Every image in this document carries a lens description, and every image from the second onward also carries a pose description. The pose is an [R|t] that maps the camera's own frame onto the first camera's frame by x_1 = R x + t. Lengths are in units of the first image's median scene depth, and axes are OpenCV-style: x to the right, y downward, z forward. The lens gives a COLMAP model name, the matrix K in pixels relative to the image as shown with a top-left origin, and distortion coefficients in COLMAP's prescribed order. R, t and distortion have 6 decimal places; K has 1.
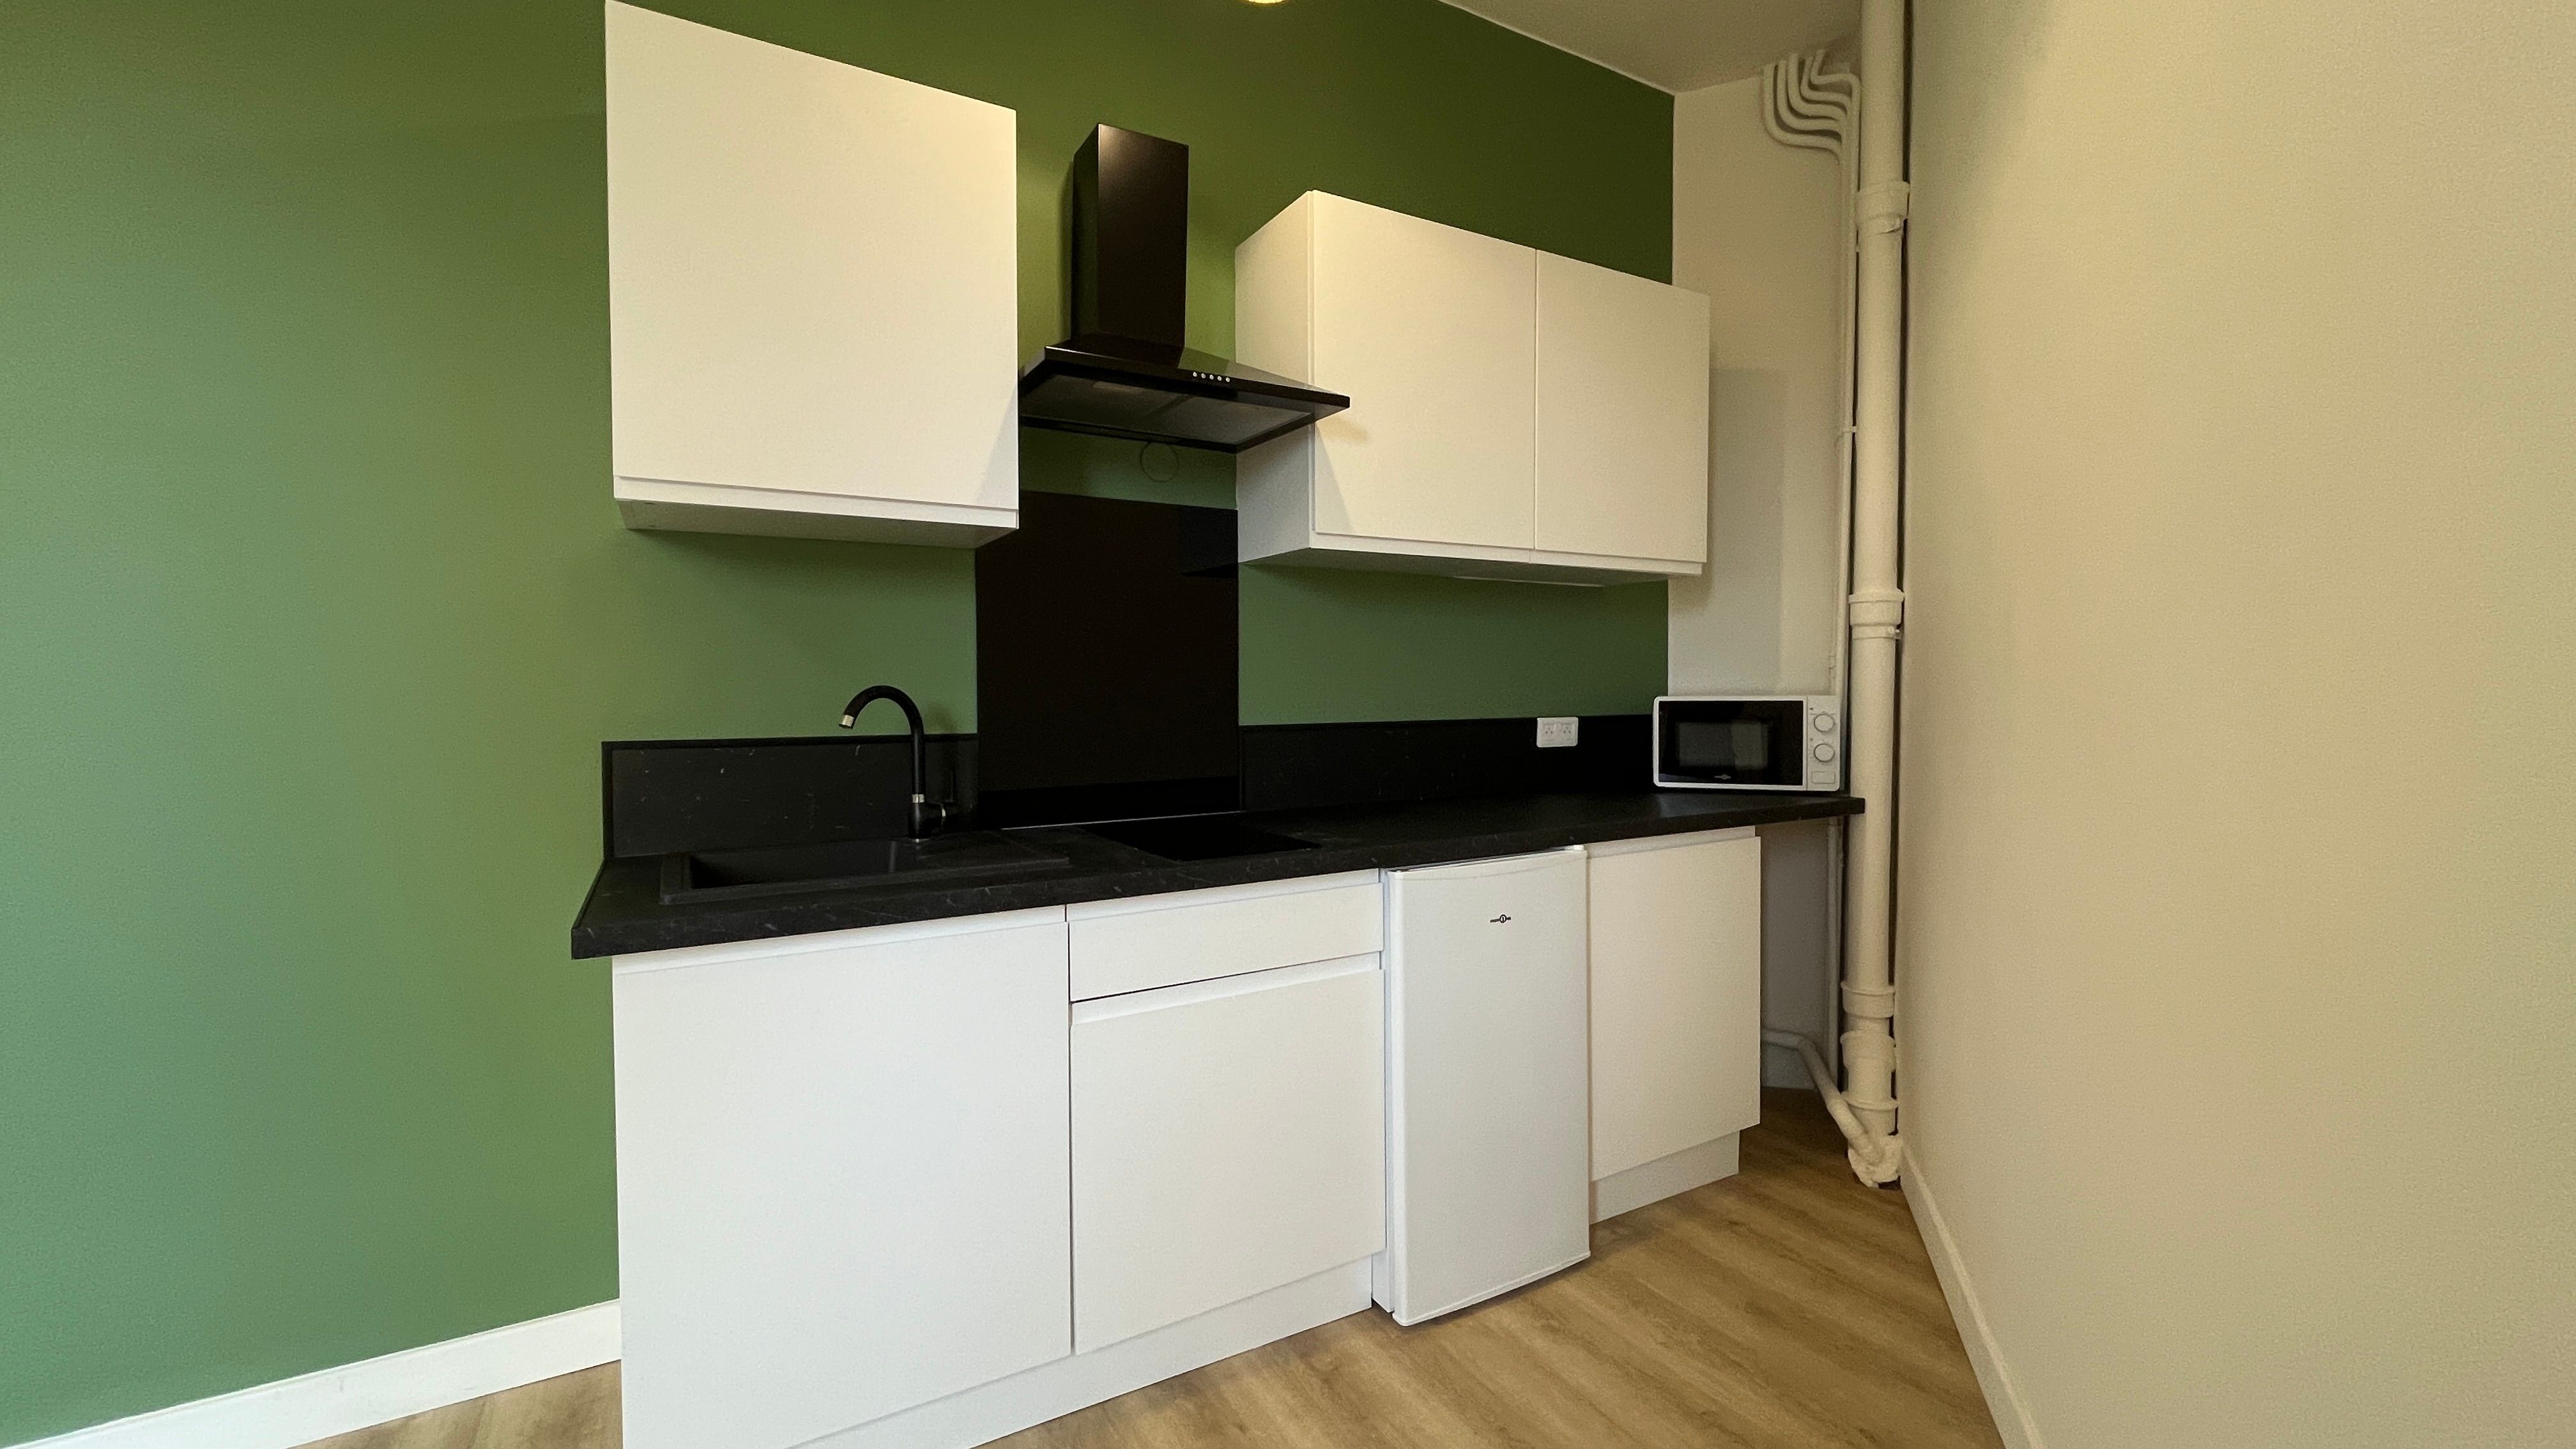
lens RADIAL K [[1039.0, 0, 1272.9], [0, 1039.0, 715.1], [0, 0, 1]] dist [-0.001381, 0.000241]
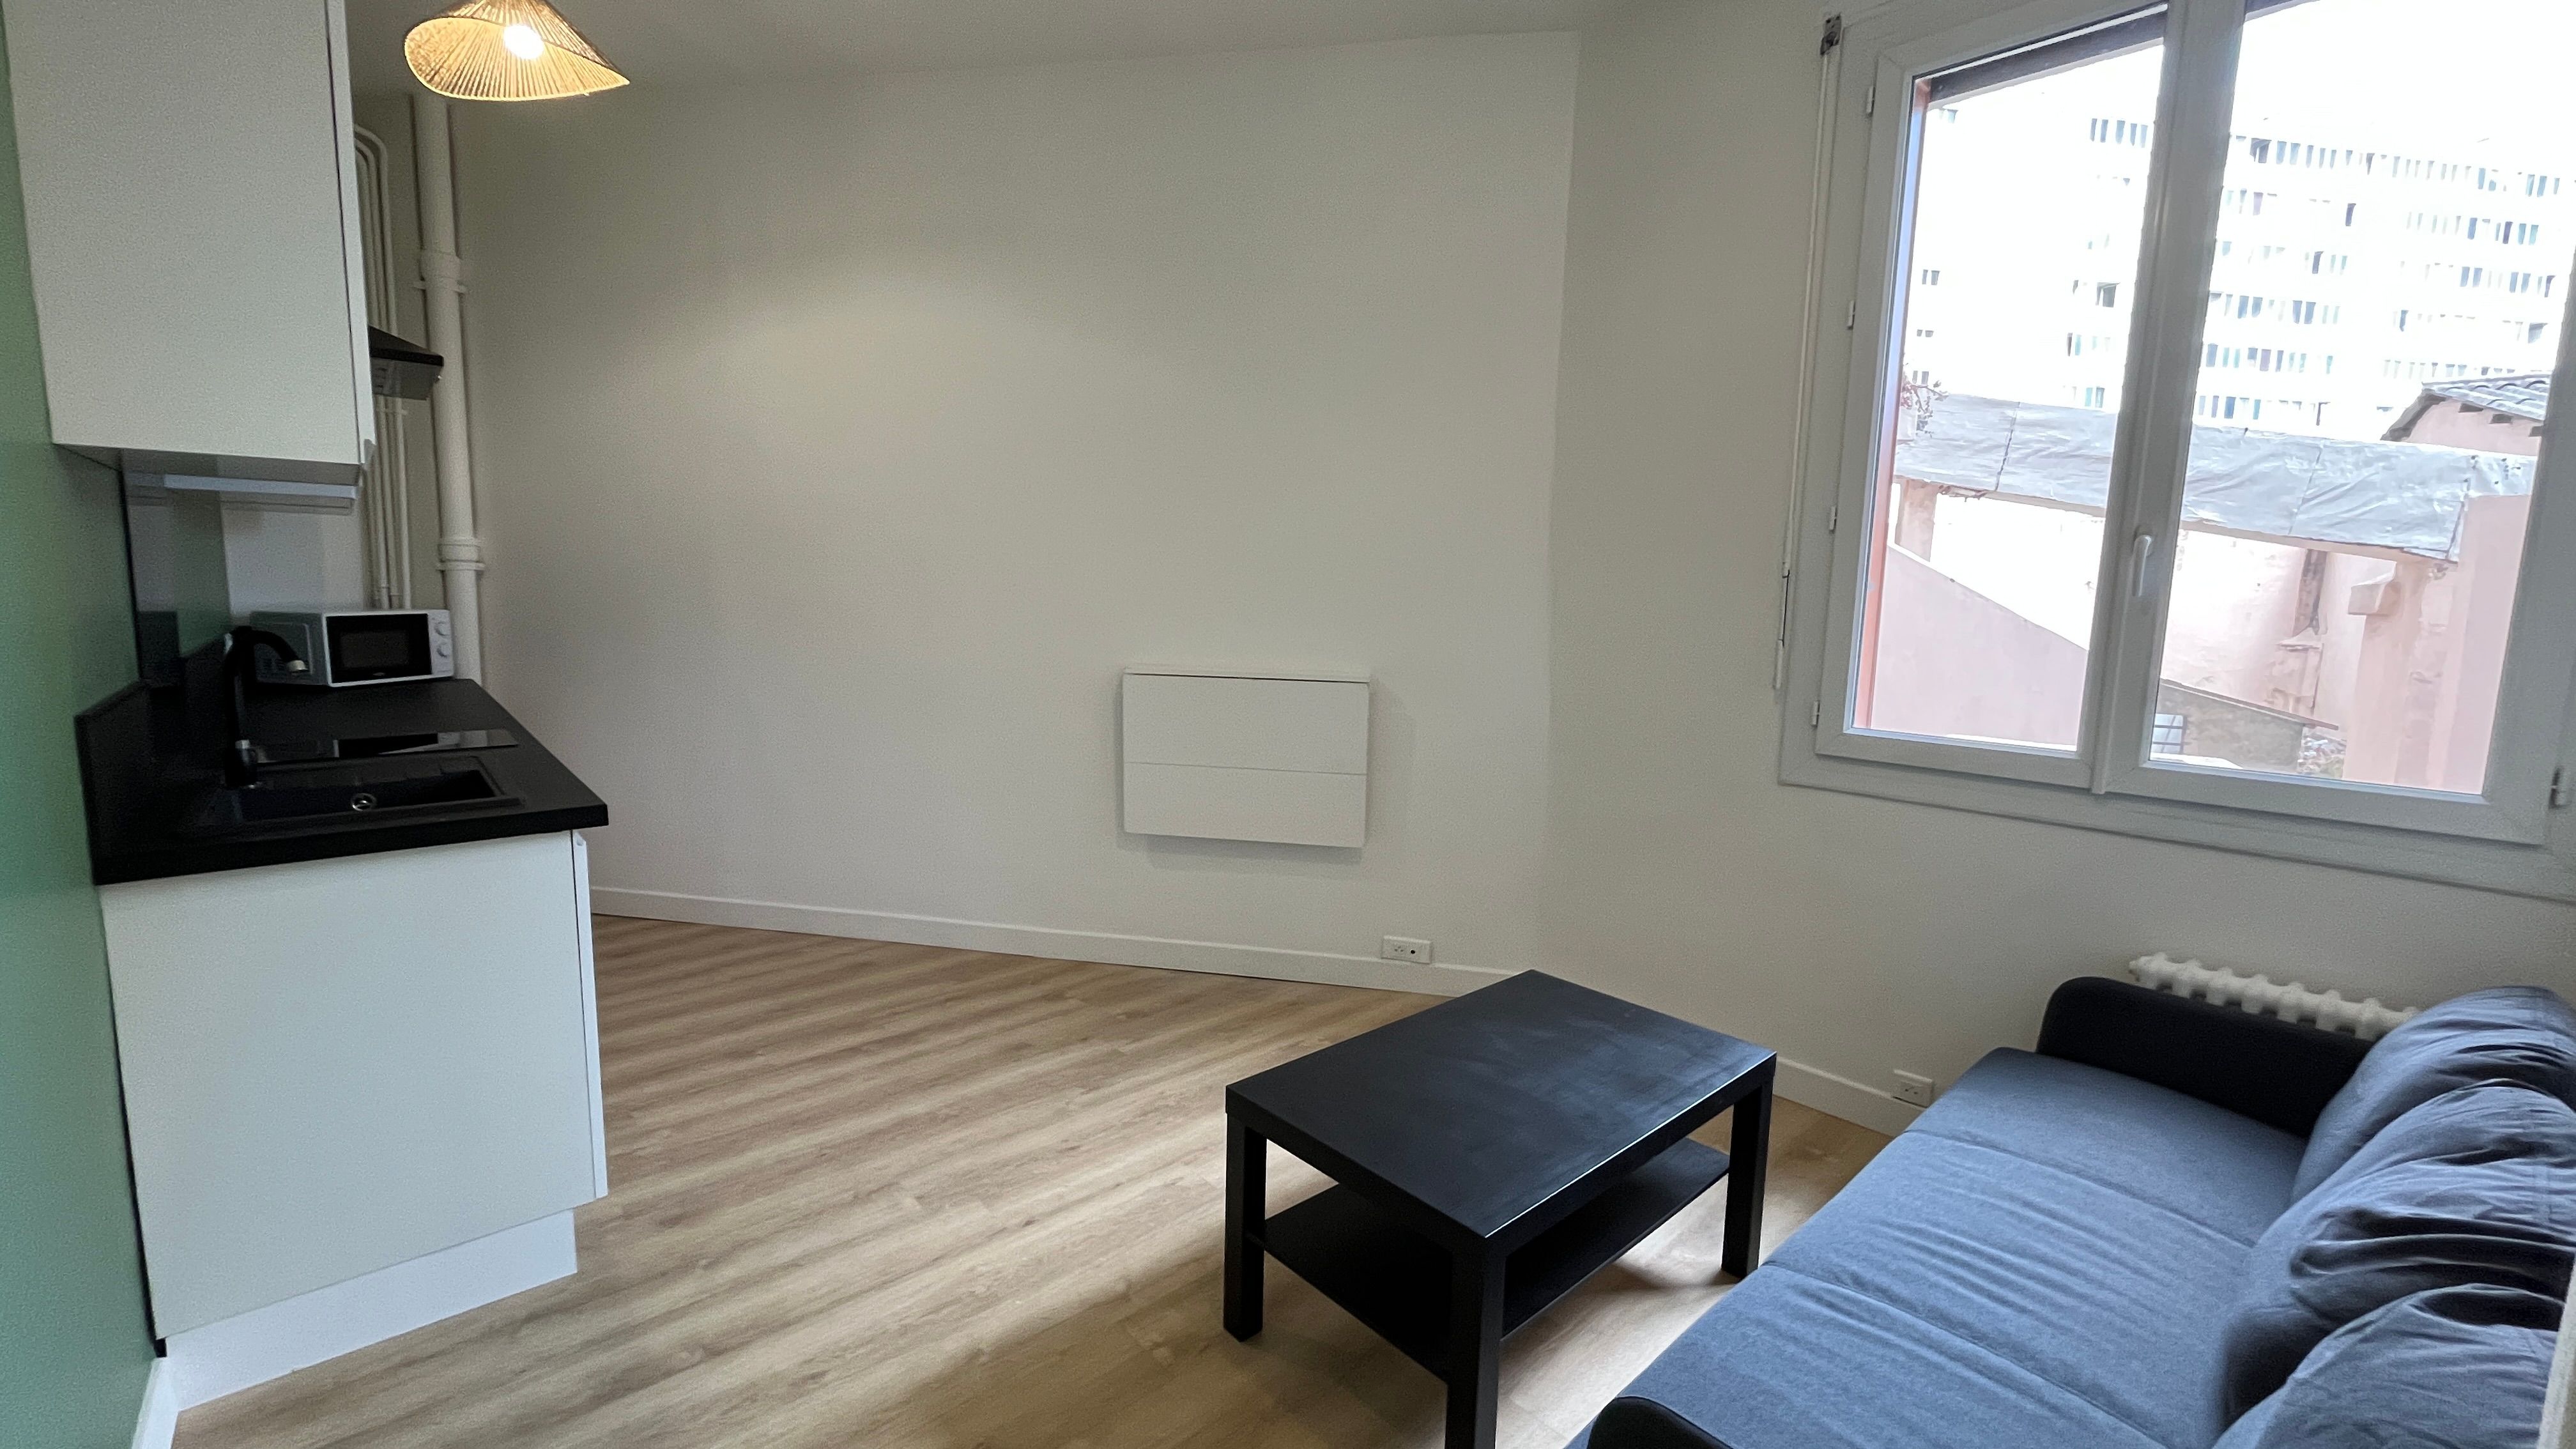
lens RADIAL K [[1039.0, 0, 1272.9], [0, 1039.0, 715.1], [0, 0, 1]] dist [-0.001381, 0.000241]
pose [[-0.220265, -0.123374, 0.967606, -1.101813], [0.008553, 0.991687, 0.128392, -0.047644], [-0.975403, 0.036556, -0.217379, 0.204904]]
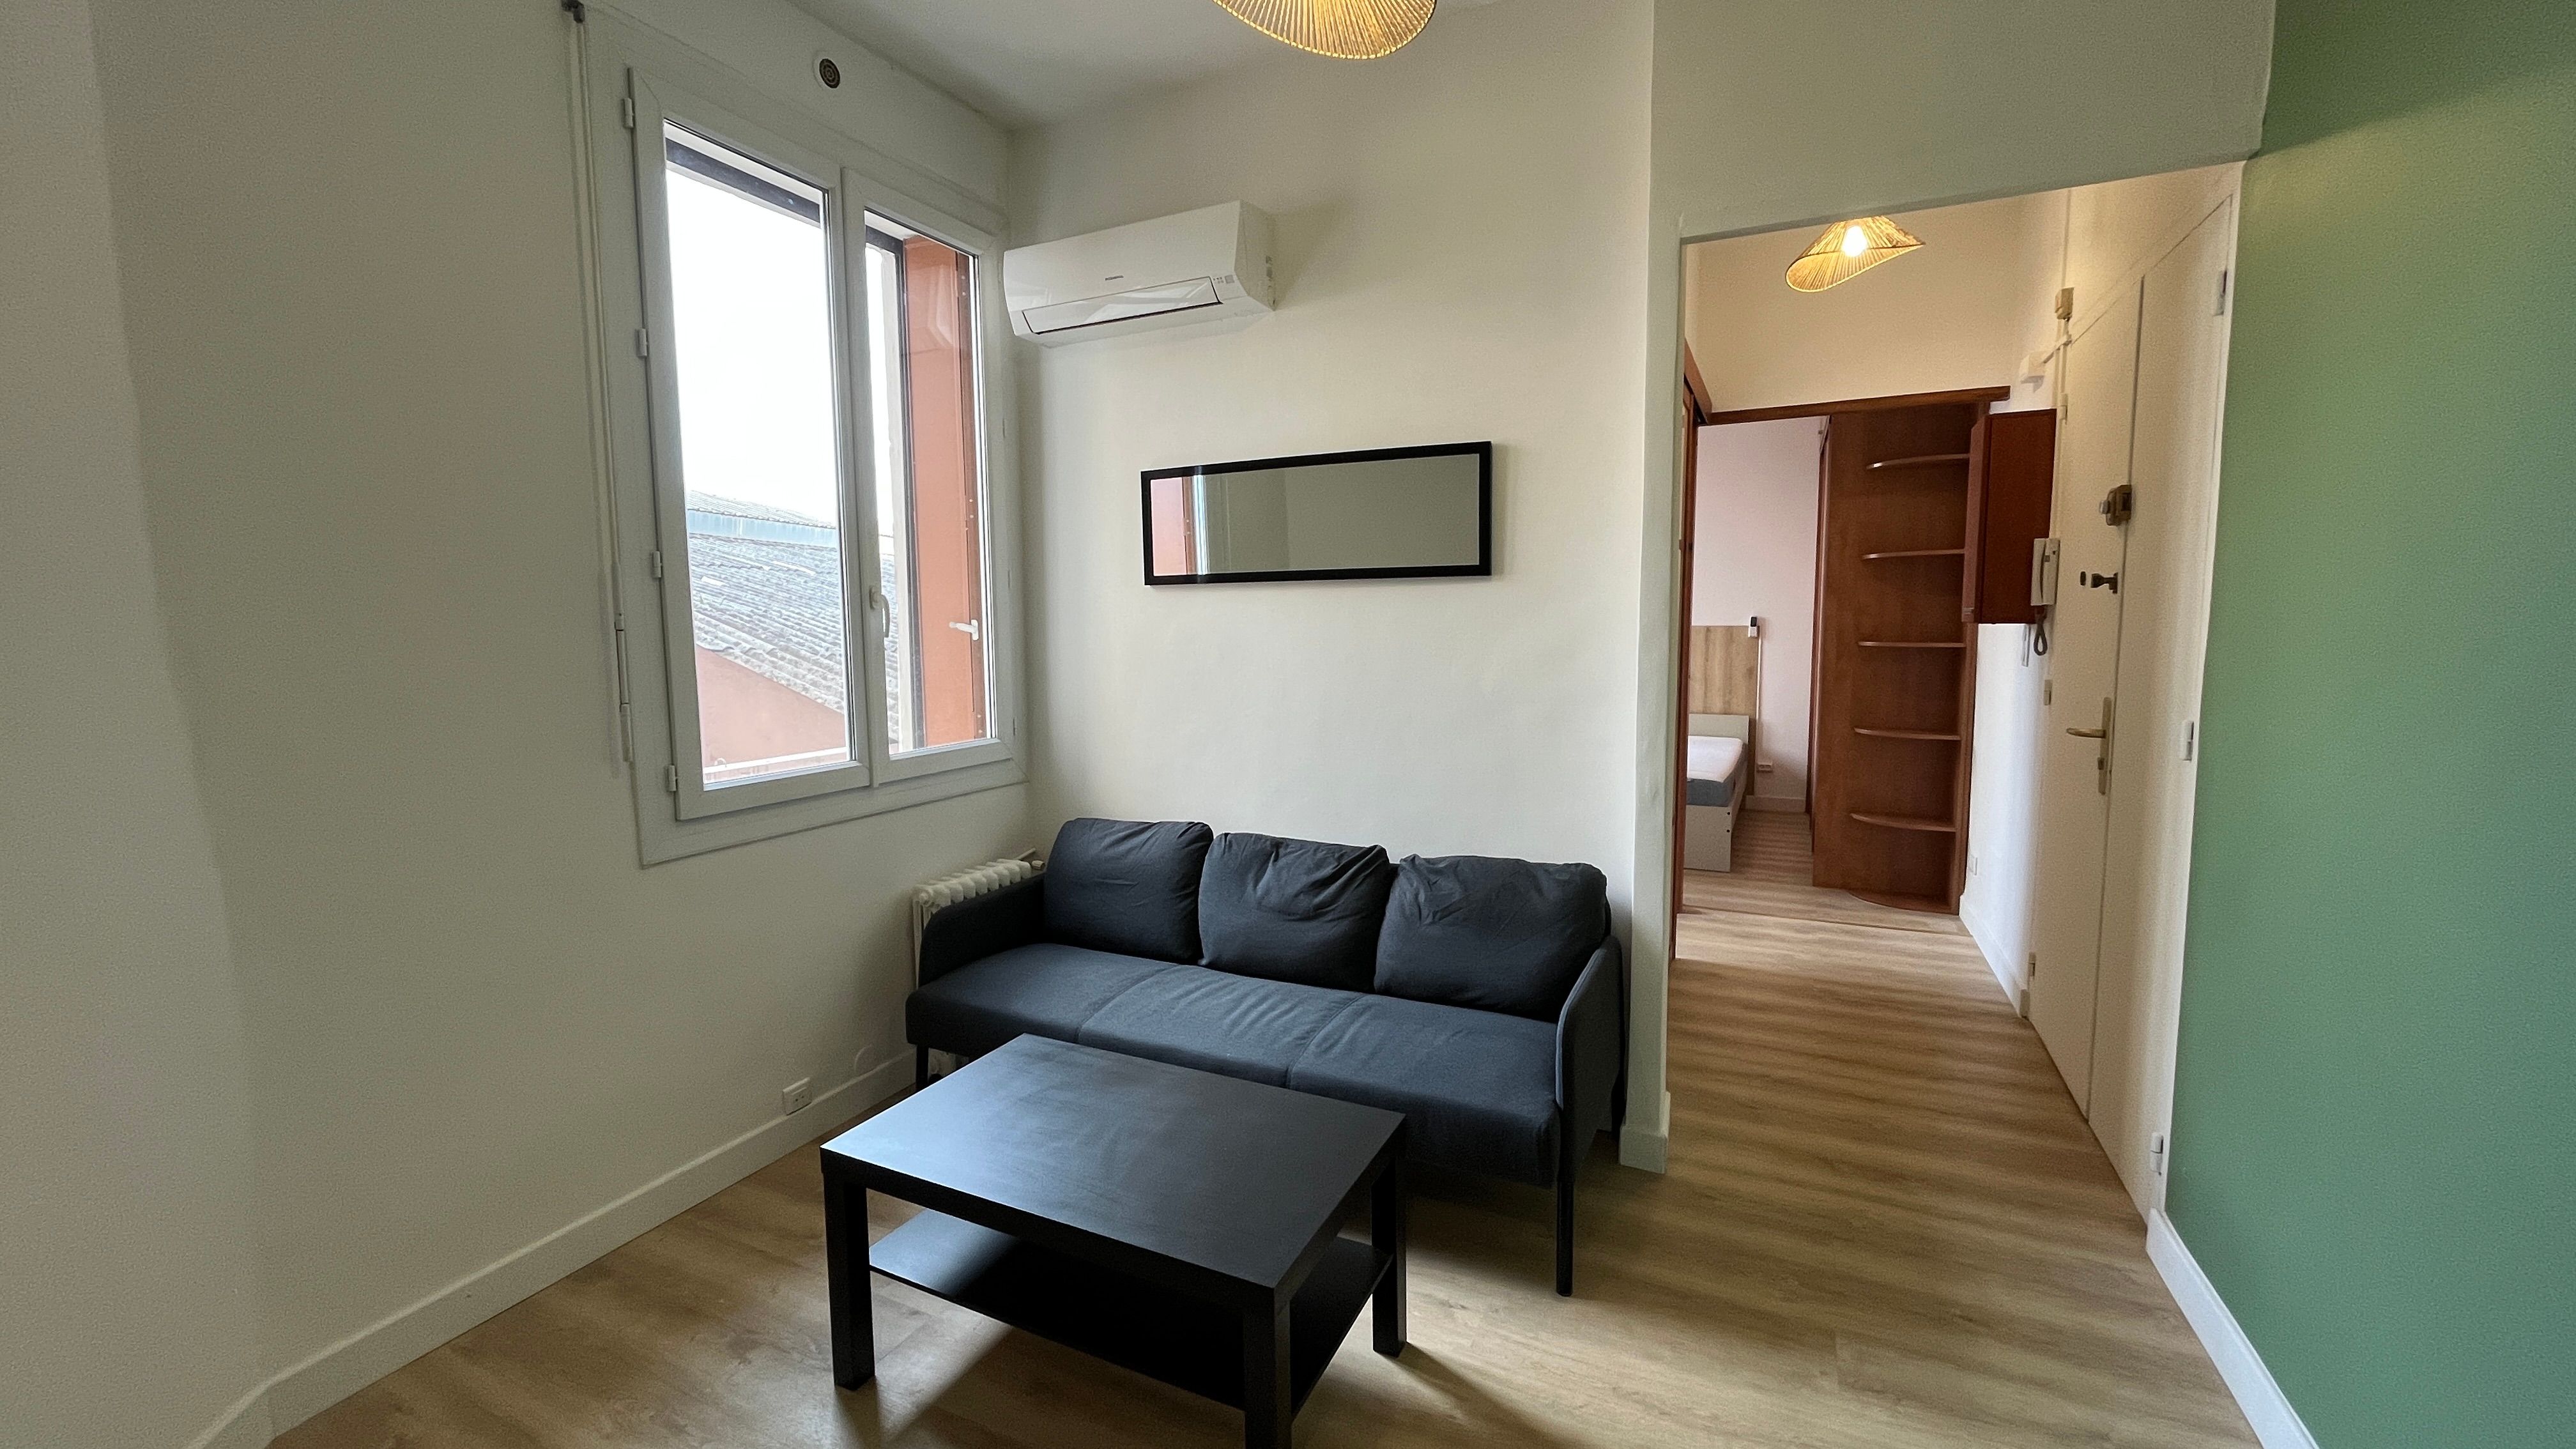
lens RADIAL K [[1039.0, 0, 1272.9], [0, 1039.0, 715.1], [0, 0, 1]] dist [-0.001381, 0.000241]
pose [[-0.818796, 0.060563, -0.570881, -0.173647], [-0.010028, 0.992759, 0.119701, -0.084688], [0.573996, 0.103736, -0.812260, 0.508473]]
